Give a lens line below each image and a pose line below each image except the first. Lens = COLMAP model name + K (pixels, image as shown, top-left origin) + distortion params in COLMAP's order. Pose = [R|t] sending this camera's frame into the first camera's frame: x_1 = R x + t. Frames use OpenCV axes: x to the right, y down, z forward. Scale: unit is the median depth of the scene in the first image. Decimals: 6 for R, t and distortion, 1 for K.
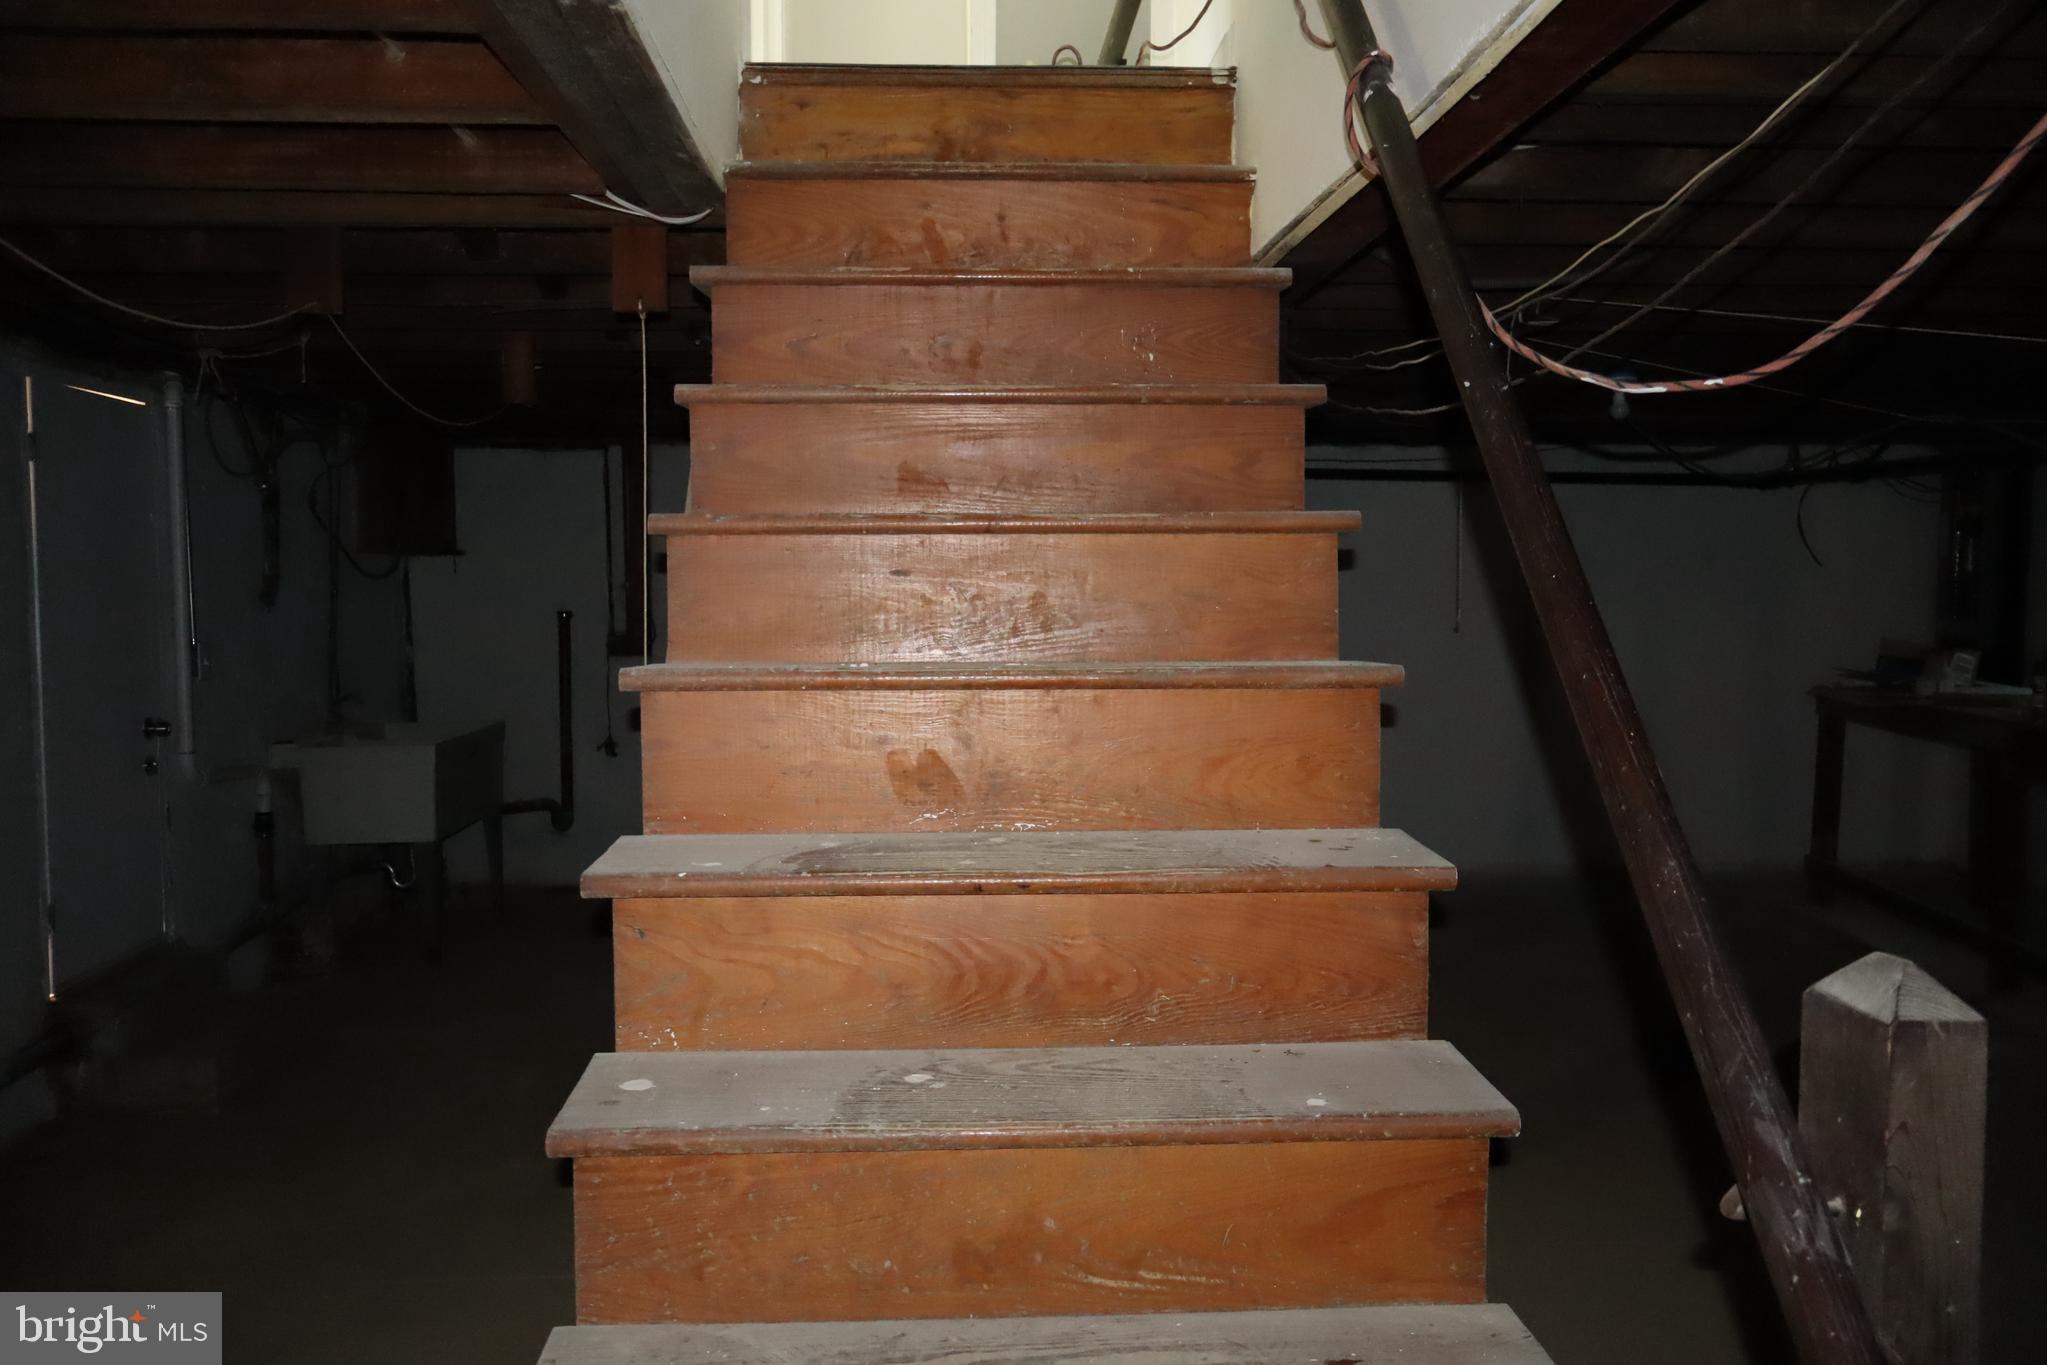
lens RADIAL K [[1658.8, 0, 1022.7], [0, 1658.8, 685.9], [0, 0, 1]] dist [-0.023703, 0.004441]
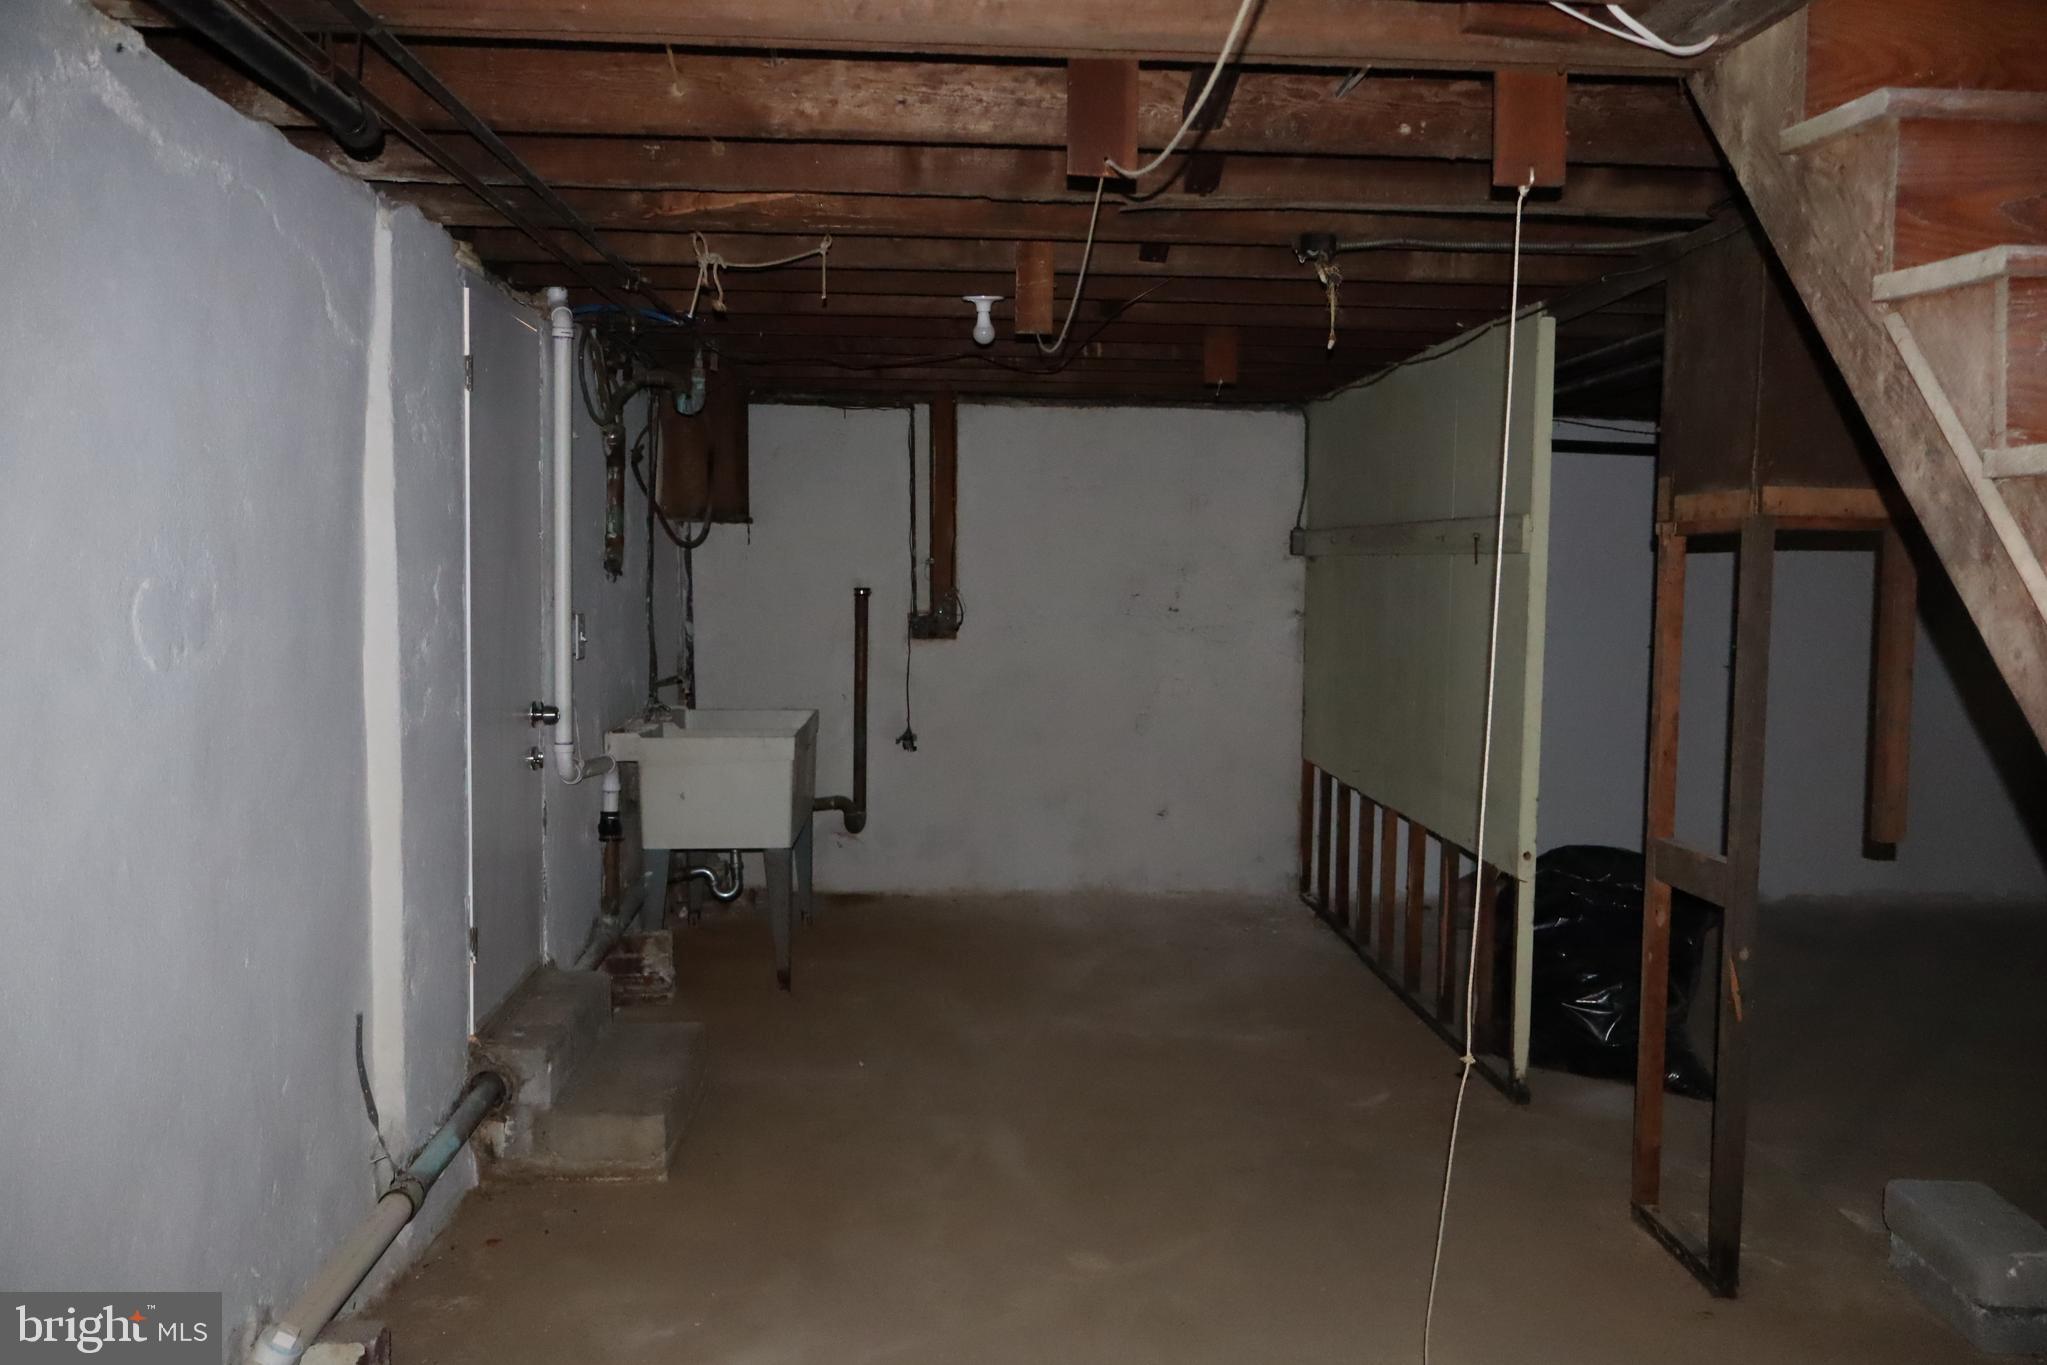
lens RADIAL K [[1658.8, 0, 1022.7], [0, 1658.8, 685.9], [0, 0, 1]] dist [-0.023703, 0.004441]
pose [[0.999806, 0.019302, -0.003881, -0.232694], [-0.019276, 0.999792, 0.006696, 0.000468], [0.004010, -0.006620, 0.999970, 0.126161]]
